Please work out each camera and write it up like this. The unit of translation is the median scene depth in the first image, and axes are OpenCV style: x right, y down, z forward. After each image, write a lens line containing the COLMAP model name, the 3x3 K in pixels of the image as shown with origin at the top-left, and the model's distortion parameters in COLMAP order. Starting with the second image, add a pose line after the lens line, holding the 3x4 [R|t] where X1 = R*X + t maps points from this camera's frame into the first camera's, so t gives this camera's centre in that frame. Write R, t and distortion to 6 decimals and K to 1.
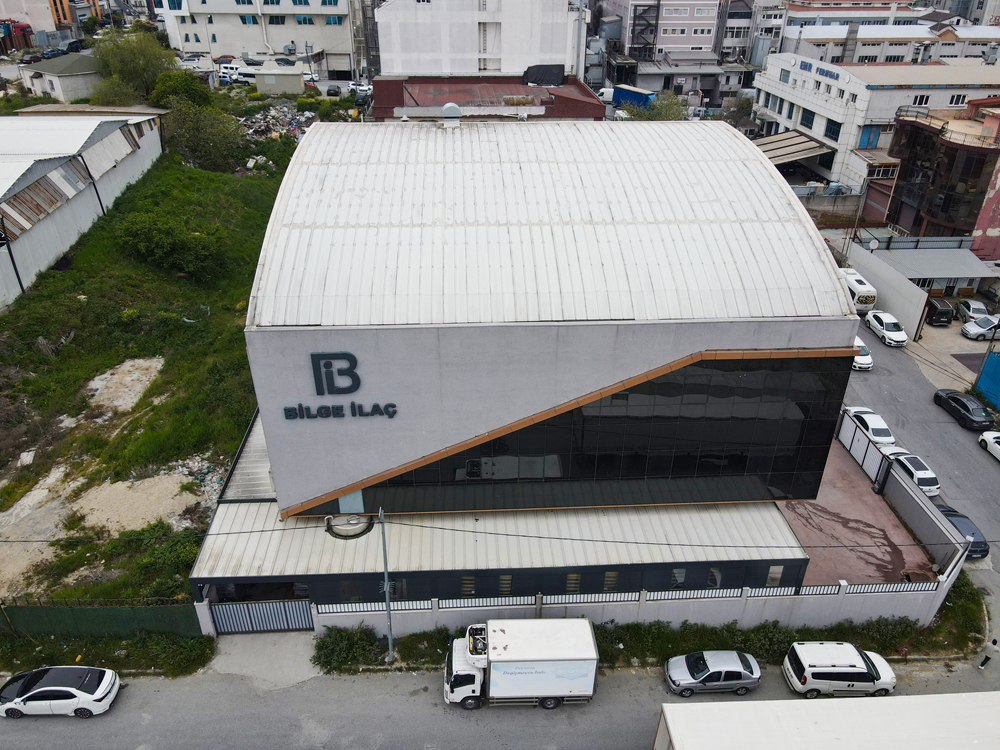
lens RADIAL K [[729.6, 0, 508.0], [0, 729.6, 374.7], [0, 0, 1]] dist [0.026715, -0.010981]
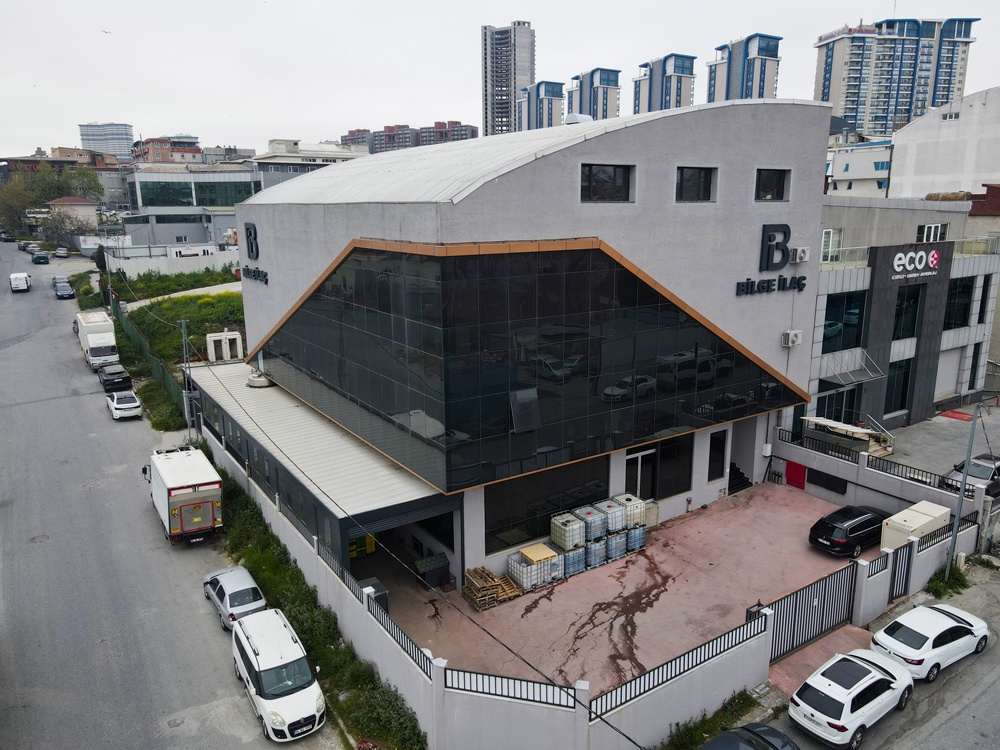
lens RADIAL K [[729.6, 0, 508.0], [0, 729.6, 374.7], [0, 0, 1]] dist [0.026715, -0.010981]
pose [[0.504203, 0.187019, -0.843091, 1.069292], [-0.422587, 0.904829, -0.052010, 0.083579], [0.753126, 0.382503, 0.535250, 0.663120]]
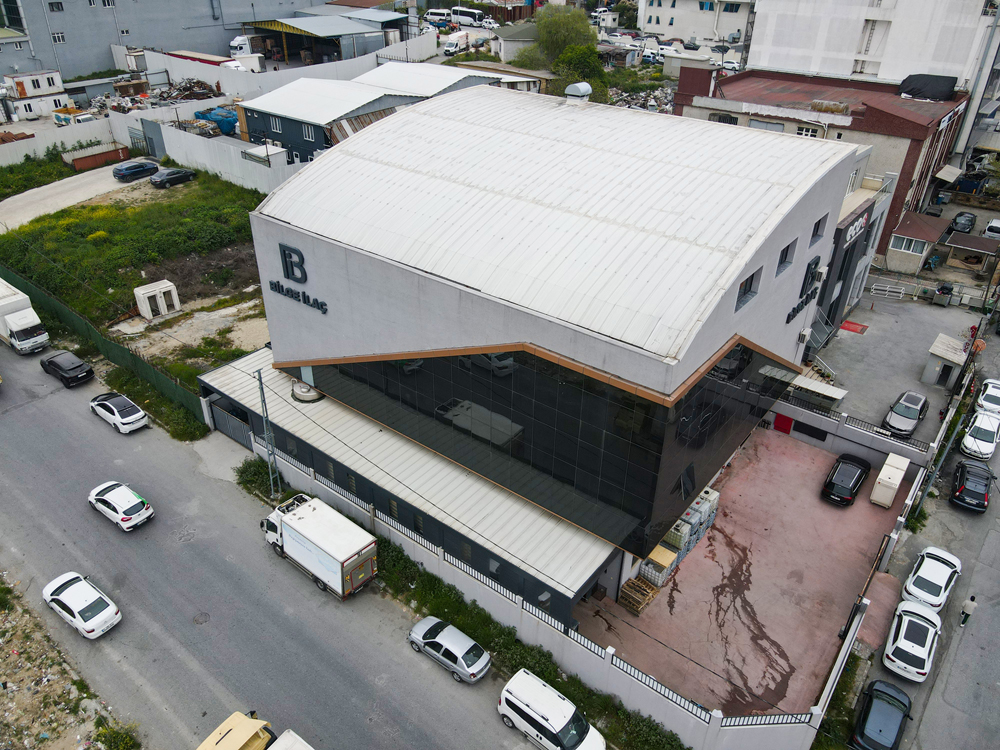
lens RADIAL K [[729.6, 0, 508.0], [0, 729.6, 374.7], [0, 0, 1]] dist [0.026715, -0.010981]
pose [[0.752611, 0.347571, -0.559260, 0.751293], [-0.342341, 0.932065, 0.118565, -0.092122], [0.562476, 0.102224, 0.820470, 0.167656]]
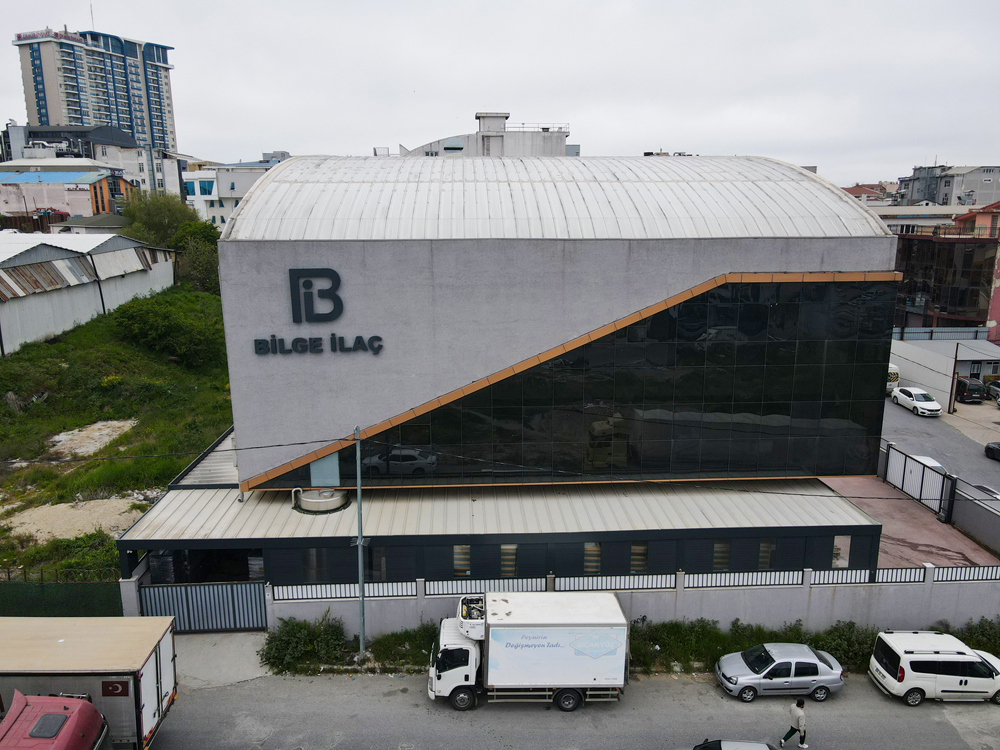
lens RADIAL K [[729.5, 0, 506.5], [0, 729.5, 374.0], [0, 0, 1]] dist [0.037419, -0.028553]
pose [[0.999932, -0.008829, -0.007633, 0.002535], [0.006136, 0.954002, -0.299738, 0.325786], [0.009928, 0.299671, 0.953991, 0.164114]]
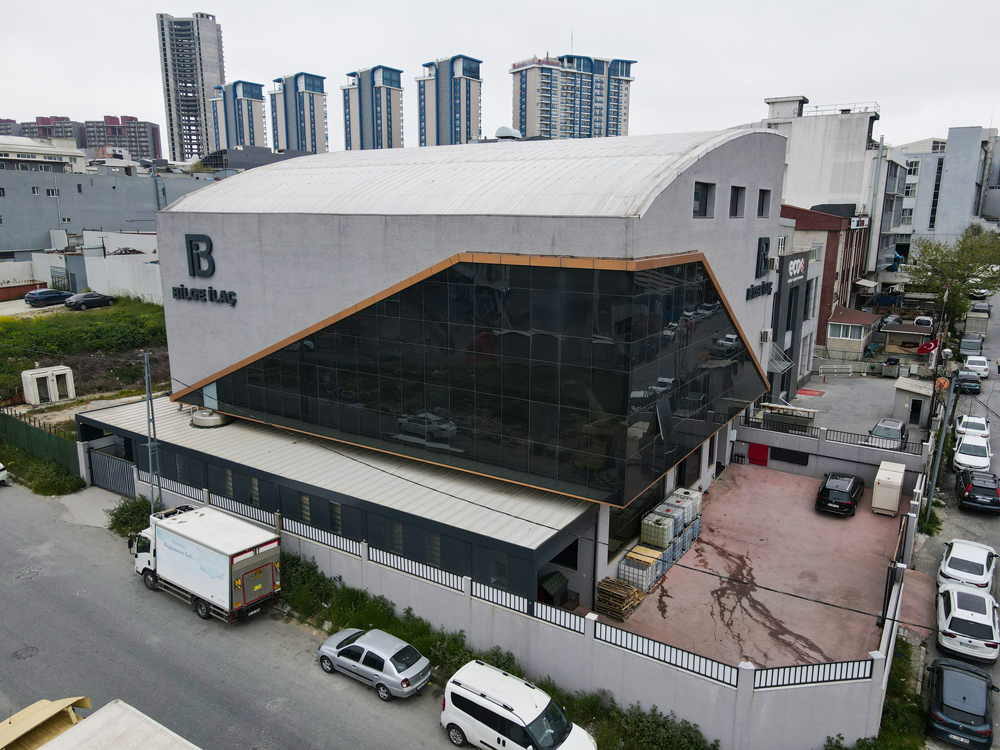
lens RADIAL K [[729.6, 0, 508.0], [0, 729.6, 374.7], [0, 0, 1]] dist [0.026715, -0.010981]
pose [[0.807129, 0.127103, -0.576531, 0.754996], [-0.296499, 0.931731, -0.209679, 0.243526], [0.510521, 0.340179, 0.789713, 0.371167]]
